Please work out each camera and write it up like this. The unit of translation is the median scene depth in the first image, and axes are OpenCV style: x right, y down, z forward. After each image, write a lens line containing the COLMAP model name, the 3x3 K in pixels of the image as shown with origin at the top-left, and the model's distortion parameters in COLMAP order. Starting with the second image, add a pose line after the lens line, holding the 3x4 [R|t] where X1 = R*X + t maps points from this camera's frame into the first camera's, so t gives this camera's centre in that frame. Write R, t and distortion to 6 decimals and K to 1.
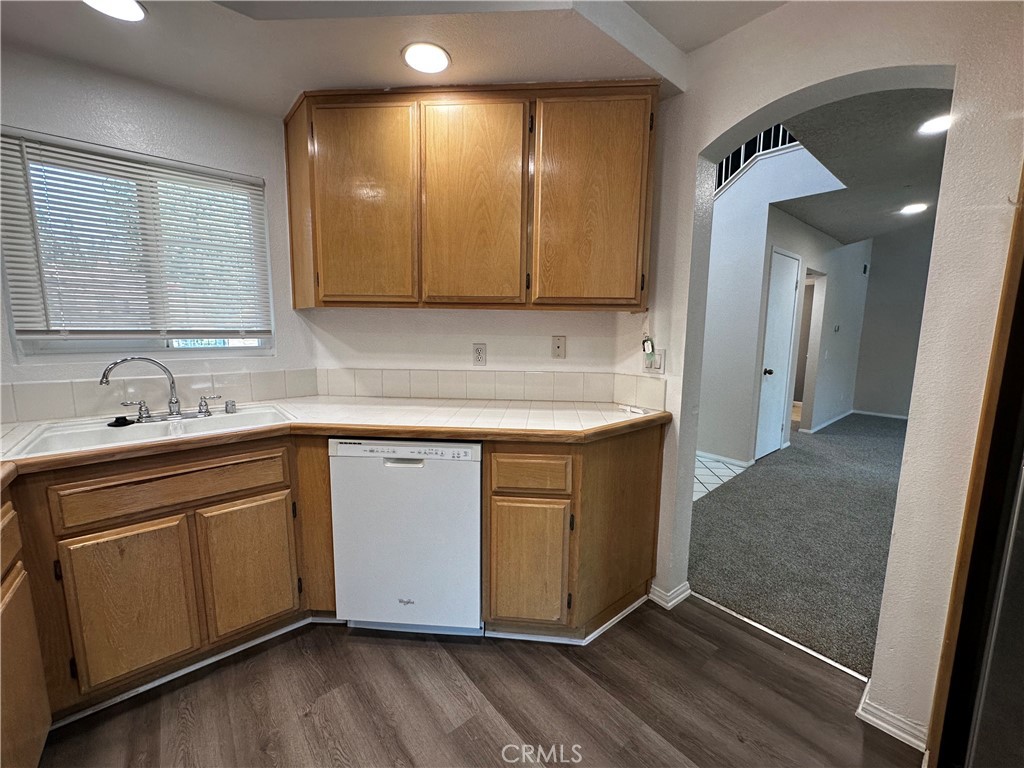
lens RADIAL K [[410.4, 0, 512.0], [0, 410.4, 384.0], [0, 0, 1]] dist [-0.001451, -0.000054]
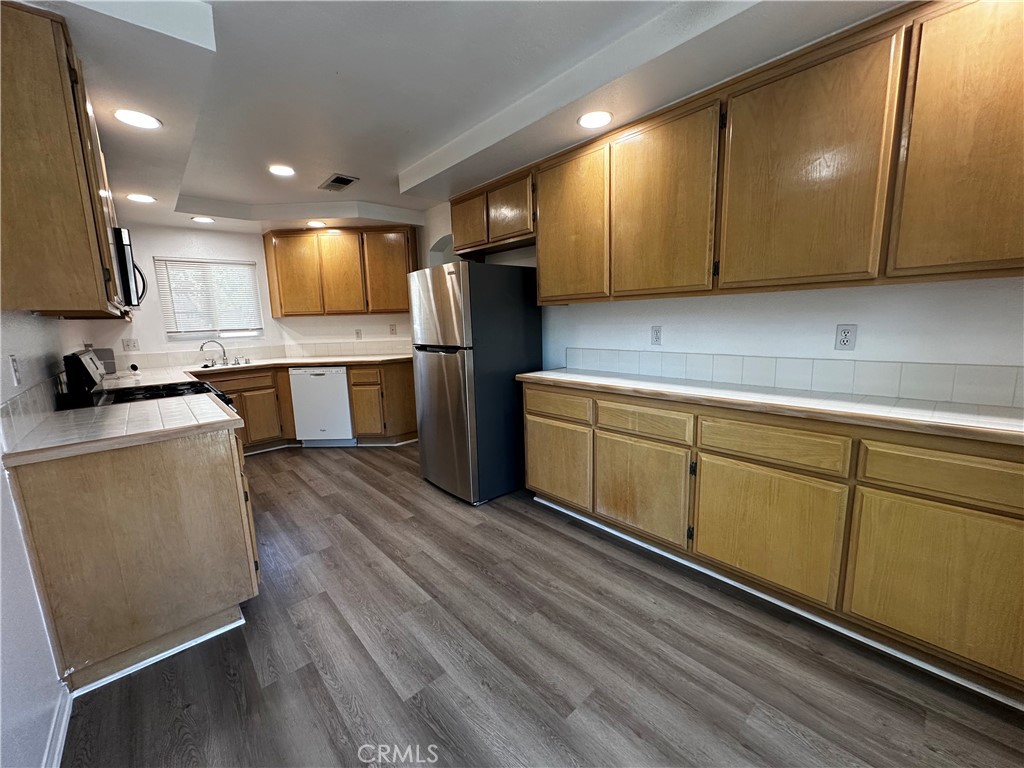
lens RADIAL K [[410.4, 0, 512.0], [0, 410.4, 384.0], [0, 0, 1]] dist [-0.001451, -0.000054]
pose [[0.998541, -0.046720, 0.027092, 0.862179], [0.045956, 0.998546, 0.028184, 0.216046], [-0.028370, -0.026898, 0.999236, -1.589614]]
